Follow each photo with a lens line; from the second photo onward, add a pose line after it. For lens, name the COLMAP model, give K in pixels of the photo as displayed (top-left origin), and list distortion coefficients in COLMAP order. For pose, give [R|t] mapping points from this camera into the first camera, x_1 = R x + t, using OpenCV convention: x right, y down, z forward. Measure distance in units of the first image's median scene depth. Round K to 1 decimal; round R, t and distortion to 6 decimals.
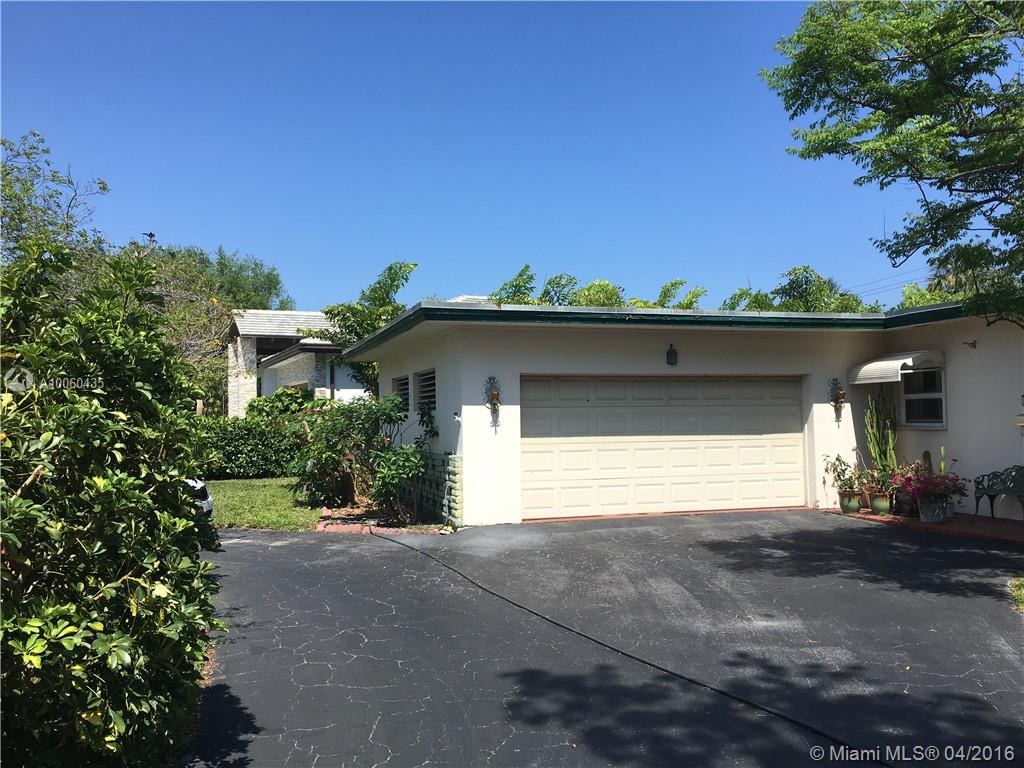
lens RADIAL K [[884.8, 0, 513.4], [0, 884.8, 391.5], [0, 0, 1]] dist [0.079009, -0.098715]
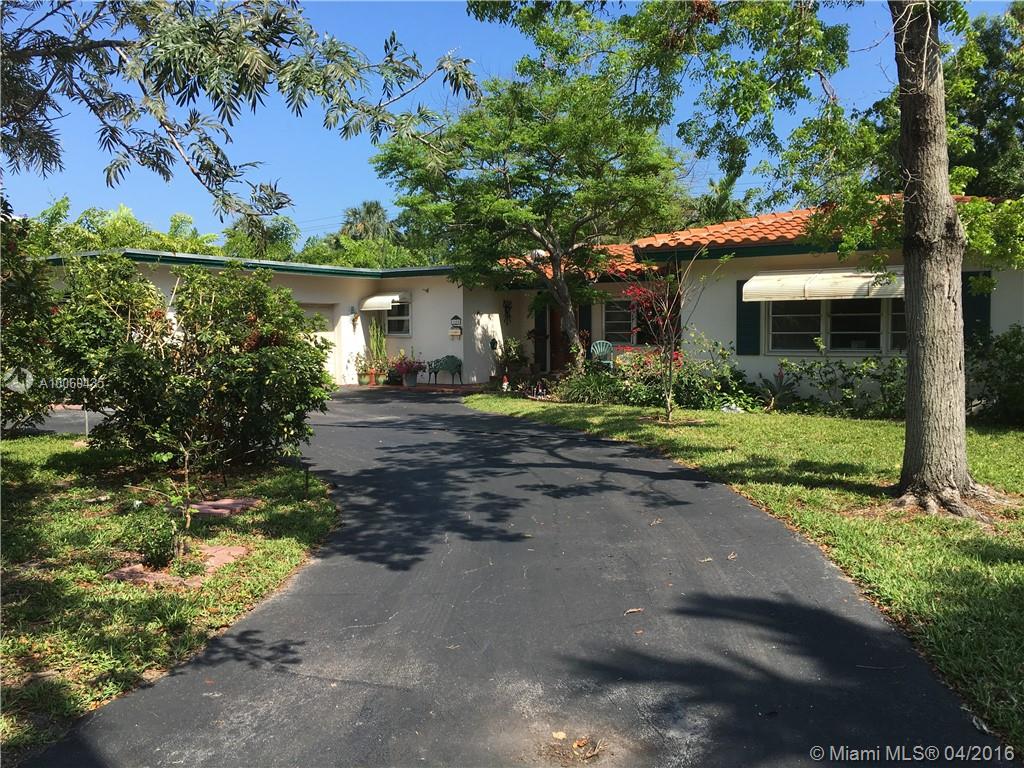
lens RADIAL K [[884.8, 0, 510.1], [0, 884.8, 384.5], [0, 0, 1]] dist [0.079009, -0.098715]
pose [[0.786301, -0.022107, 0.617448, -0.456754], [-0.023524, 0.997564, 0.065673, 0.015567], [-0.617396, -0.066163, 0.783865, -0.513510]]
